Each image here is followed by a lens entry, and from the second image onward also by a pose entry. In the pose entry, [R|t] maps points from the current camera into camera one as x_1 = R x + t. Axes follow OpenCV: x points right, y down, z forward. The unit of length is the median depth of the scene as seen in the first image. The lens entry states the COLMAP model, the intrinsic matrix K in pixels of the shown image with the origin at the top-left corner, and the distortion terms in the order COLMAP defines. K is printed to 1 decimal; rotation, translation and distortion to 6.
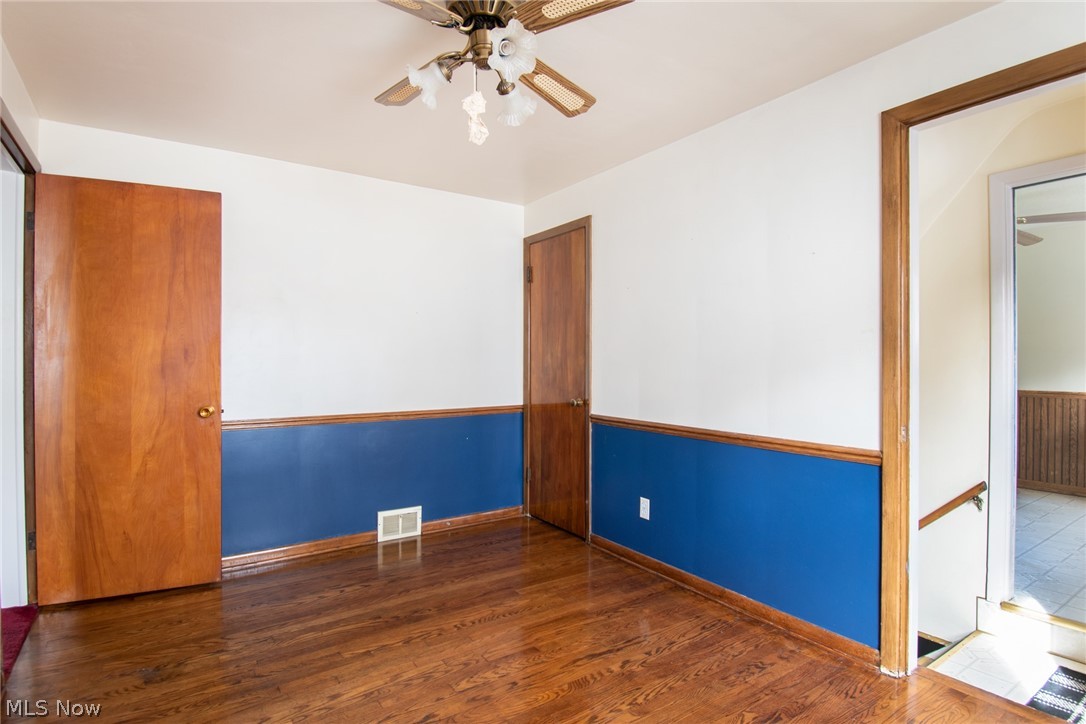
lens RADIAL K [[554.5, 0, 540.7], [0, 554.5, 365.6], [0, 0, 1]] dist [0.026672, -0.031129]
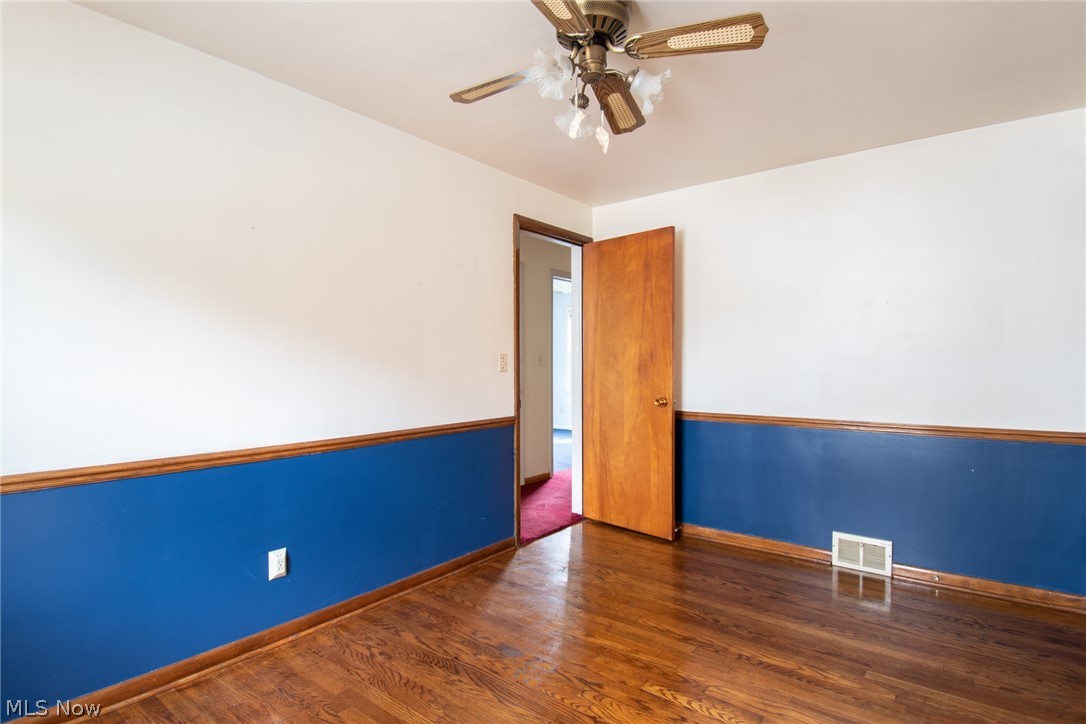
lens RADIAL K [[554.5, 0, 540.7], [0, 554.5, 365.6], [0, 0, 1]] dist [0.026672, -0.031129]
pose [[0.310205, 0.004046, -0.950661, 0.518111], [-0.005469, 0.999982, 0.002472, -0.001992], [0.950654, 0.004432, 0.310221, 0.350655]]
